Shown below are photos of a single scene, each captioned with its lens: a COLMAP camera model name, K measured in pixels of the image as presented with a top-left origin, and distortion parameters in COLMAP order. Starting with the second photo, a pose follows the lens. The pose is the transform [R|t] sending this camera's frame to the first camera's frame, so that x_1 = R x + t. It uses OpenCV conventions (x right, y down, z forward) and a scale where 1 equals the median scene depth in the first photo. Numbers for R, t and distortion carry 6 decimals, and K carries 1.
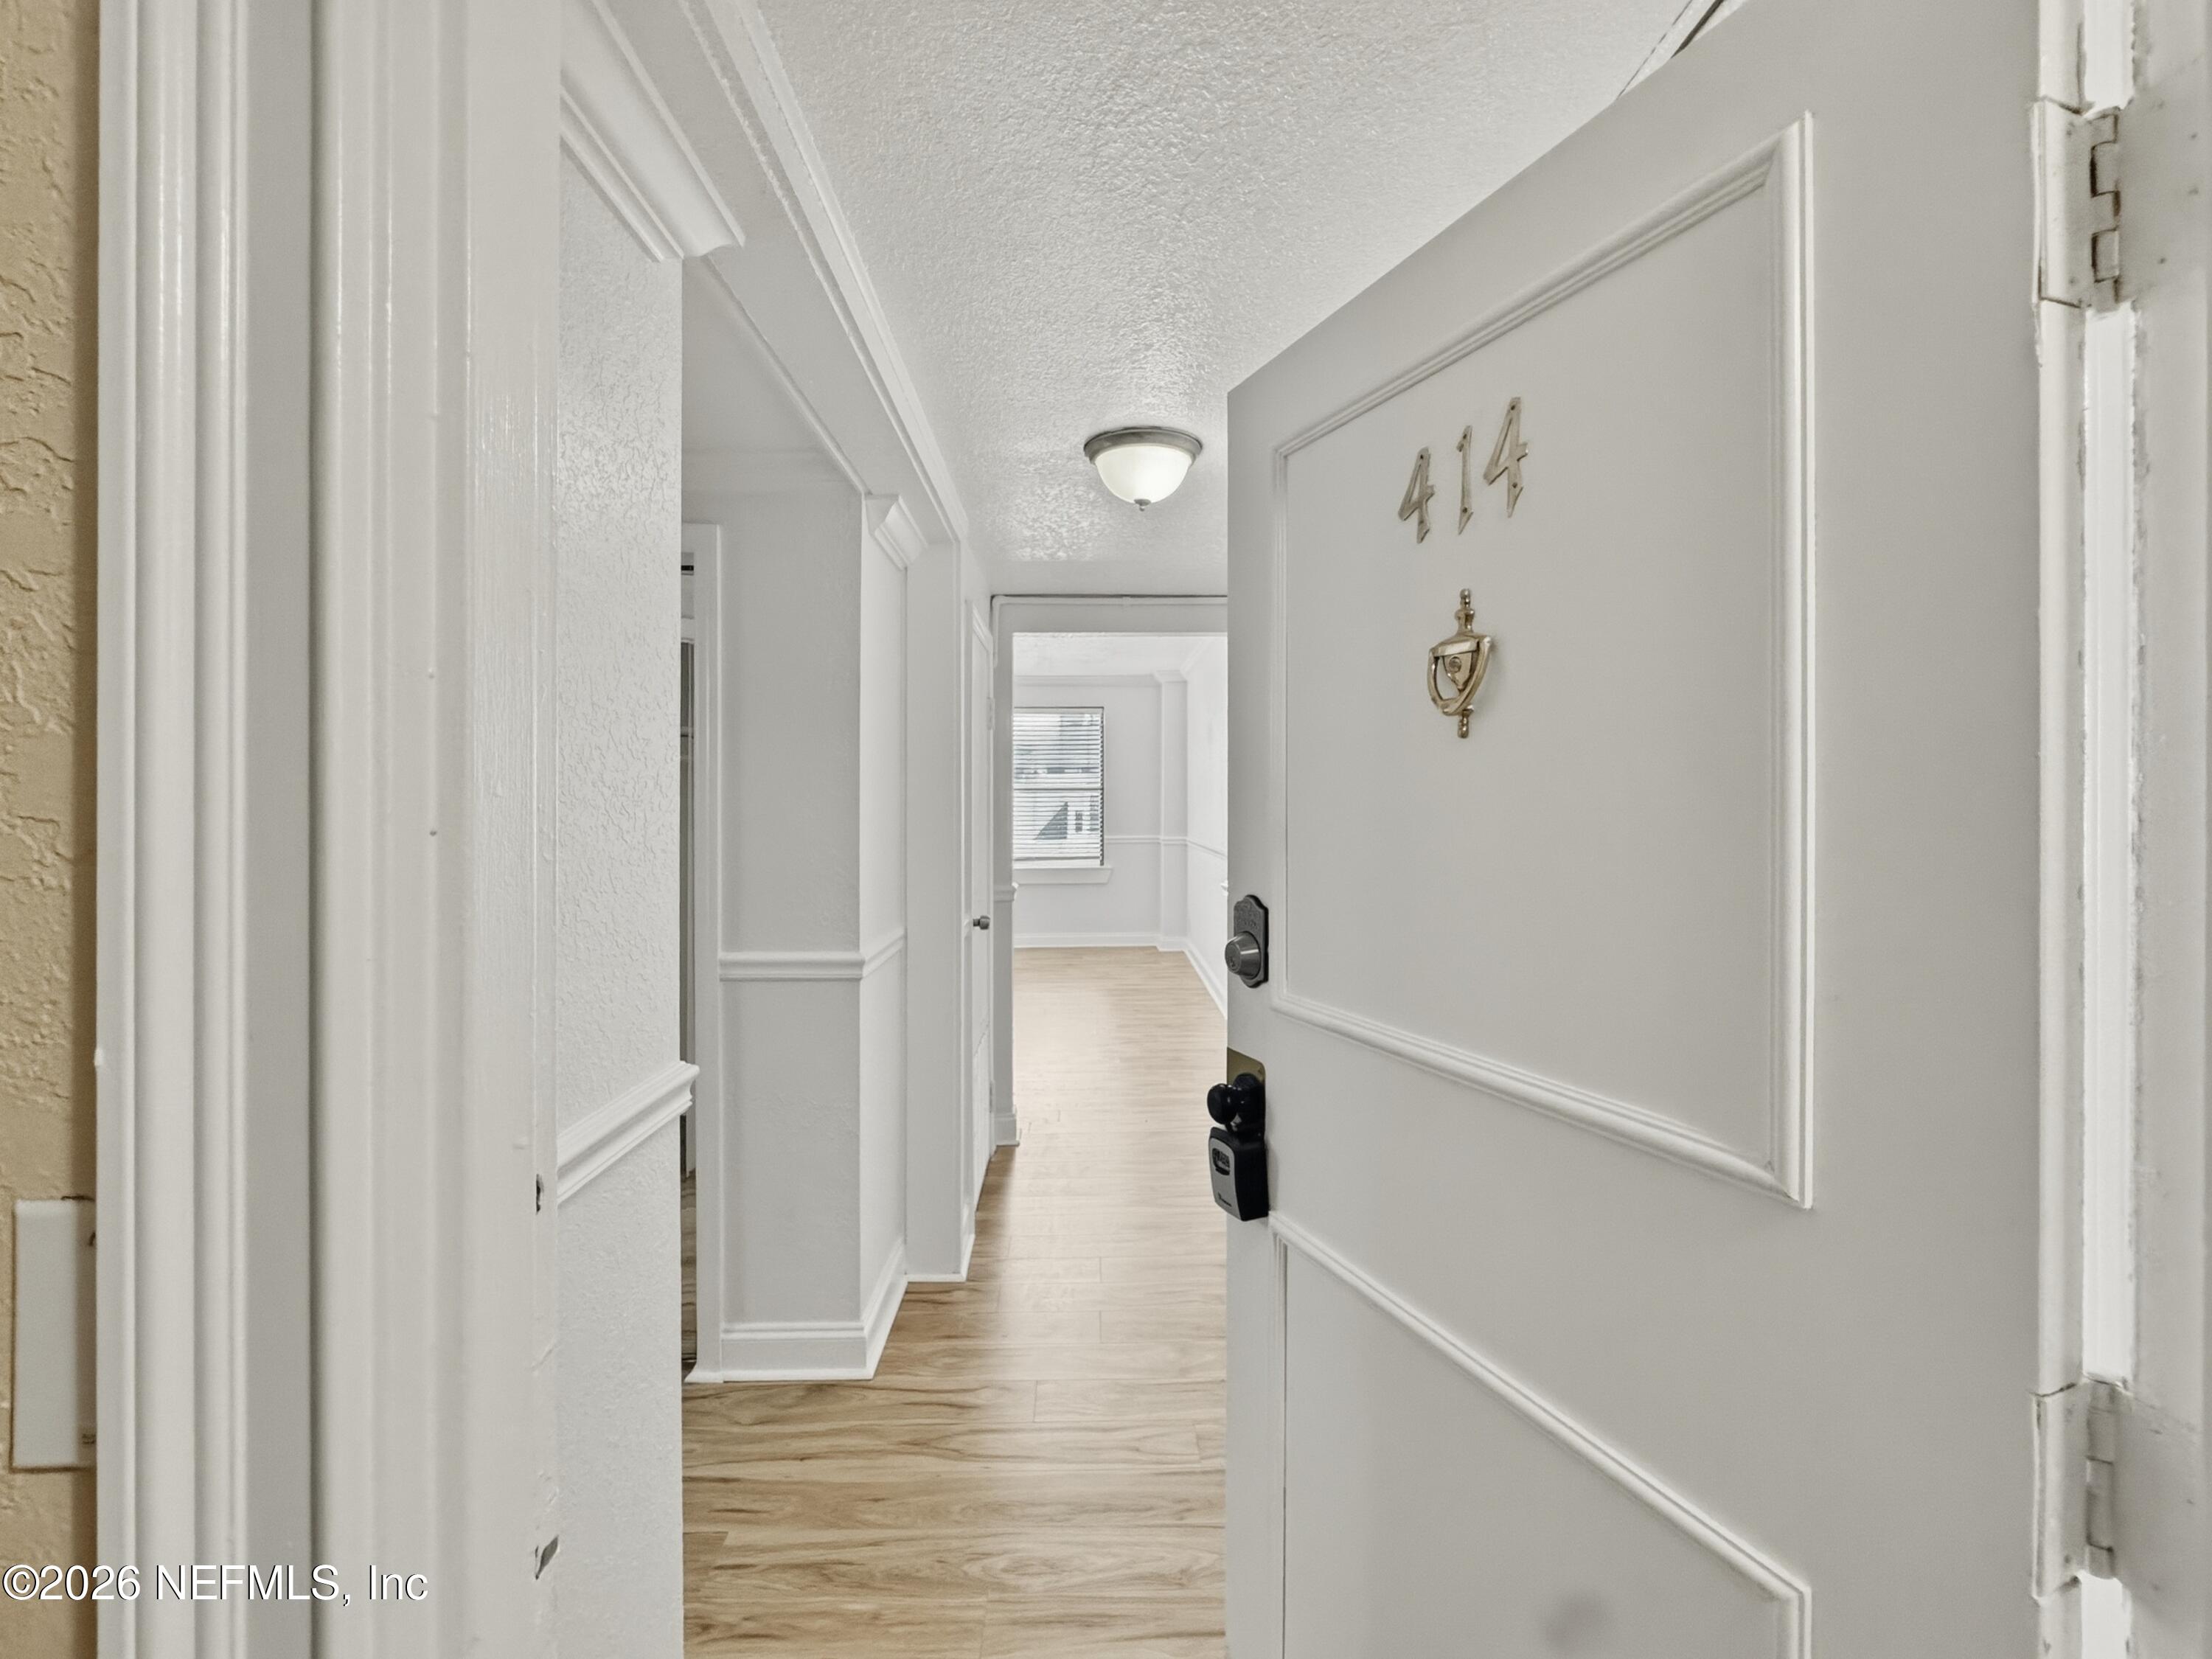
lens RADIAL K [[899.6, 0, 1111.0], [0, 899.6, 813.5], [0, 0, 1]] dist [-0.002953, 0.000118]
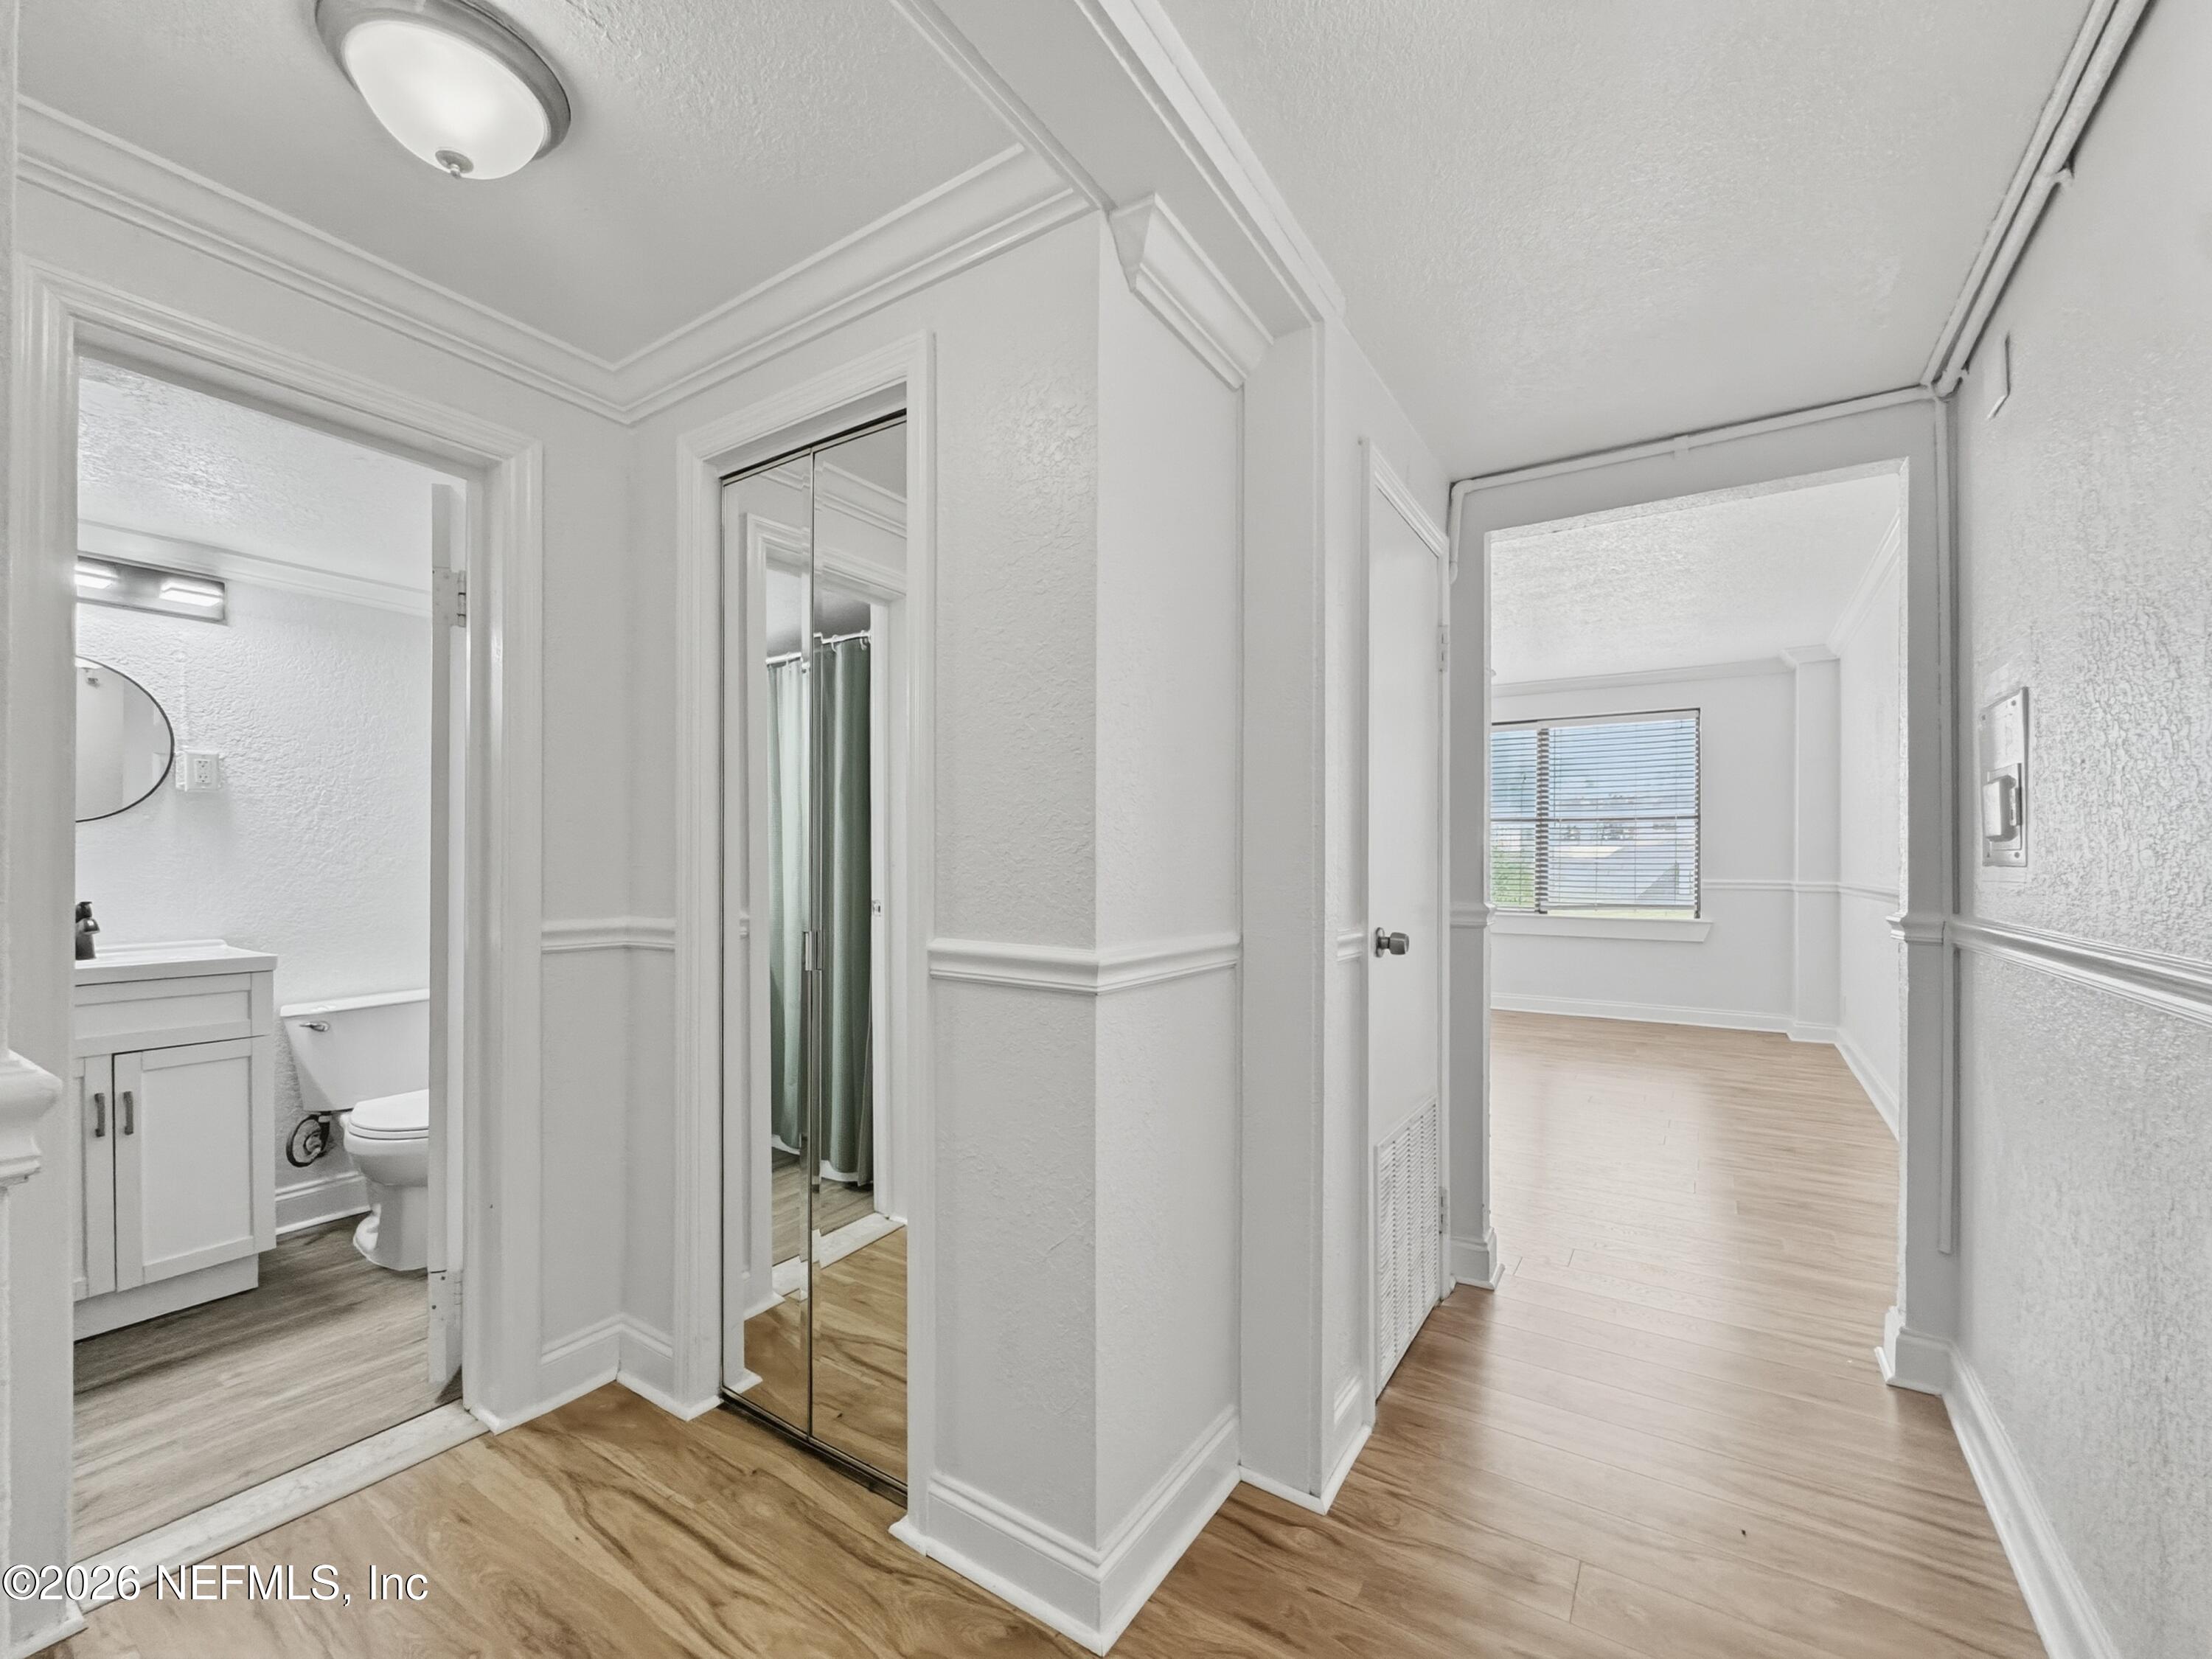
lens RADIAL K [[899.6, 0, 1109.1], [0, 899.6, 851.1], [0, 0, 1]] dist [-0.002953, 0.000118]
pose [[0.820385, 0.001963, -0.571809, 0.061353], [-0.012580, 0.999814, -0.014617, 0.070371], [0.571674, 0.019185, 0.820257, 0.369511]]
